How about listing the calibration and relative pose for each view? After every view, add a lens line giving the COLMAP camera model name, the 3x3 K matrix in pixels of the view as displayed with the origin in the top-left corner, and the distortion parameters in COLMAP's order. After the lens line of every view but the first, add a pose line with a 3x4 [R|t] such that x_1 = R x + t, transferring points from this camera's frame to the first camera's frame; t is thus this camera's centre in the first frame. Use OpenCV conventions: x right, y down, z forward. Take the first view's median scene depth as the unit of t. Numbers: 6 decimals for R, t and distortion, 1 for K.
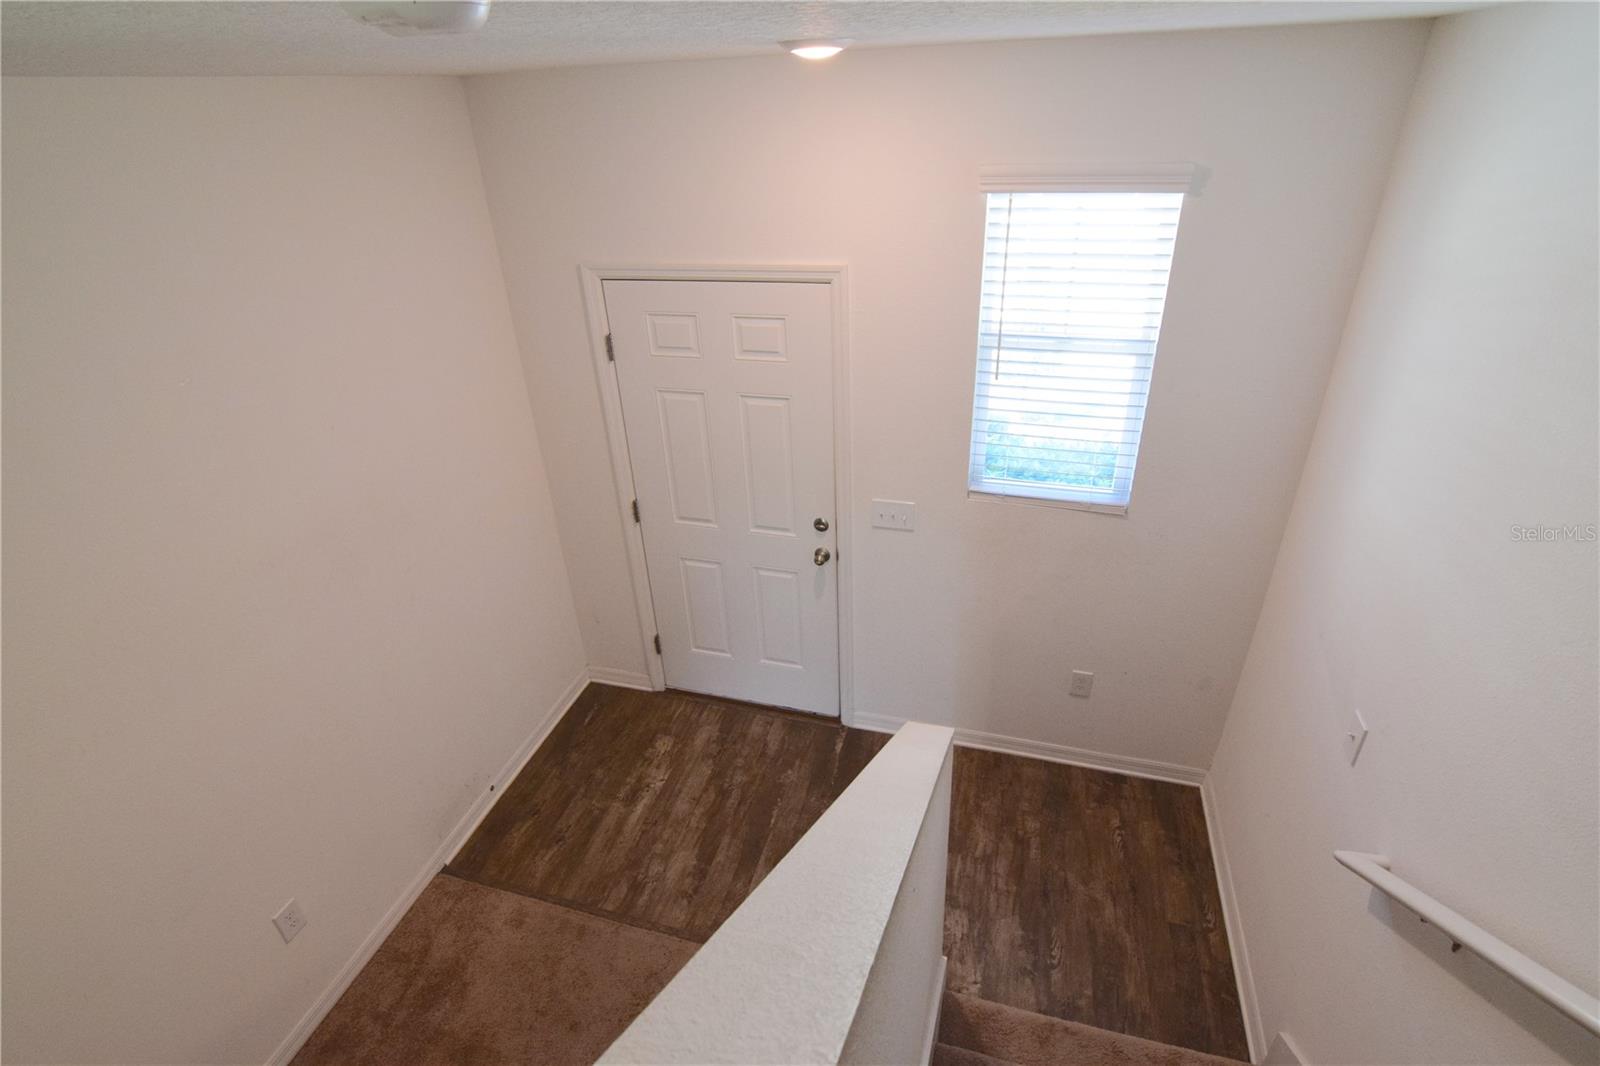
lens RADIAL K [[785.7, 0, 800.0], [0, 785.7, 533.0], [0, 0, 1]] dist [-0.032010, 0.009836]
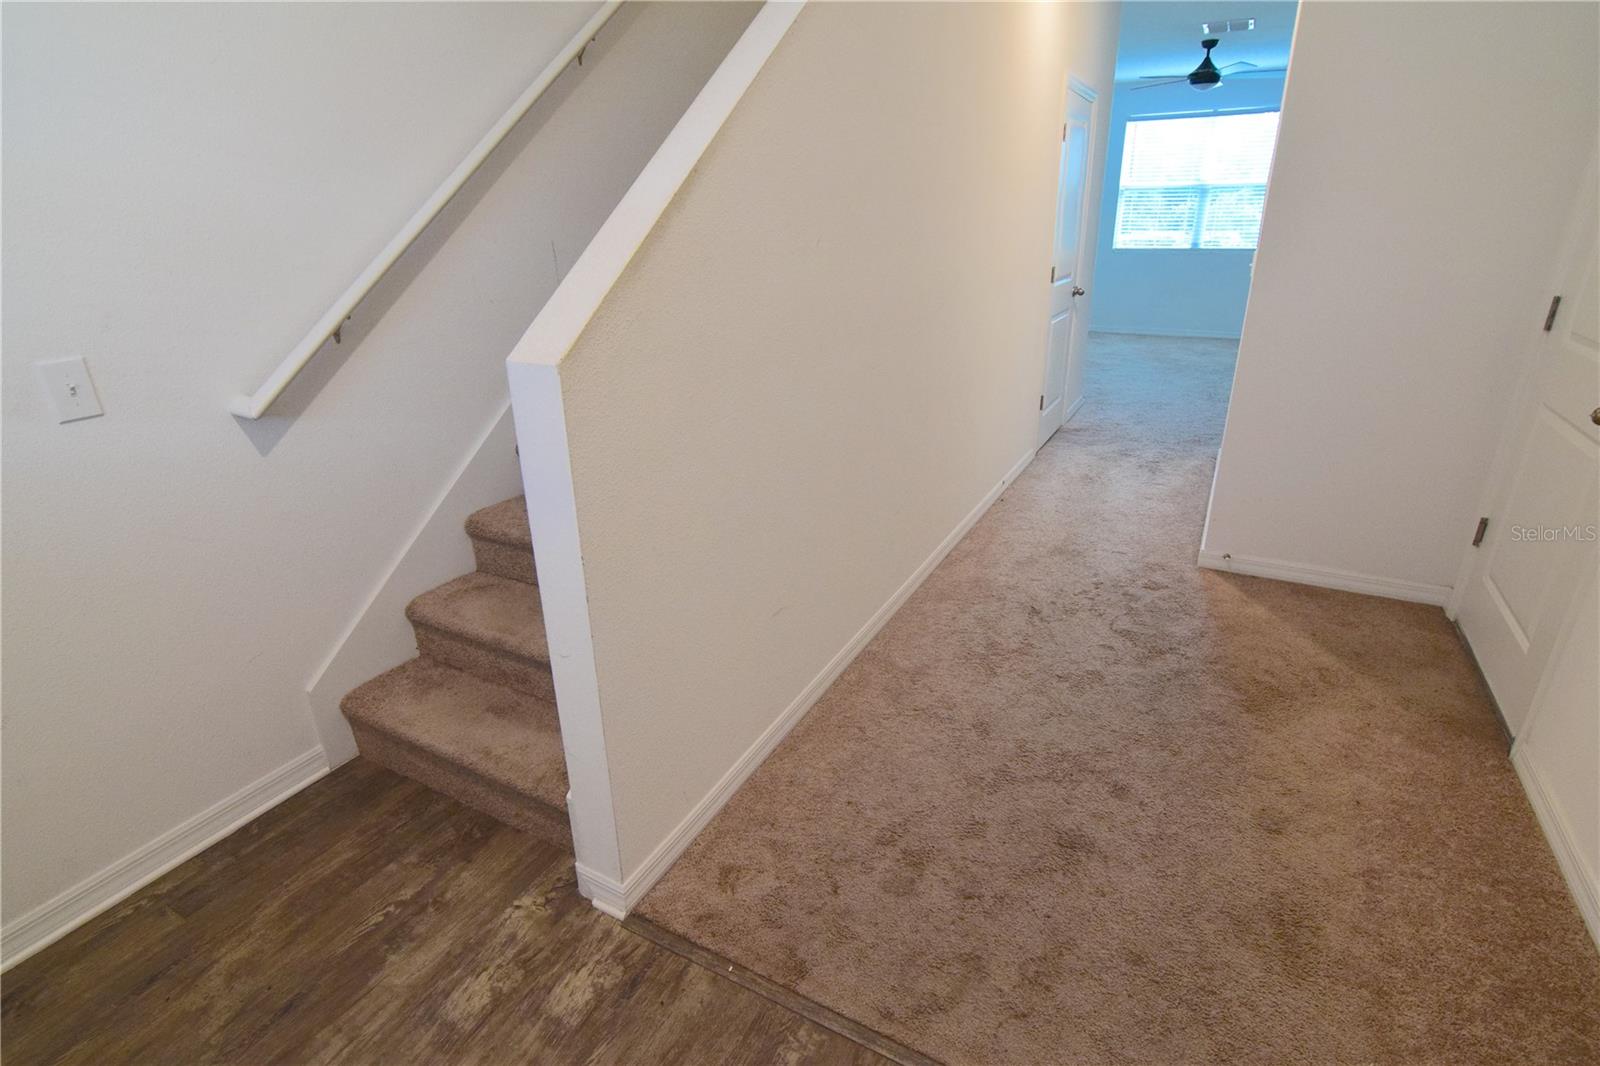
lens RADIAL K [[785.7, 0, 800.0], [0, 785.7, 533.0], [0, 0, 1]] dist [-0.032010, 0.009836]
pose [[-0.975397, -0.016590, 0.219832, -0.149094], [0.160675, 0.629261, 0.760404, -0.093945], [-0.150947, 0.777017, -0.611114, 1.080186]]
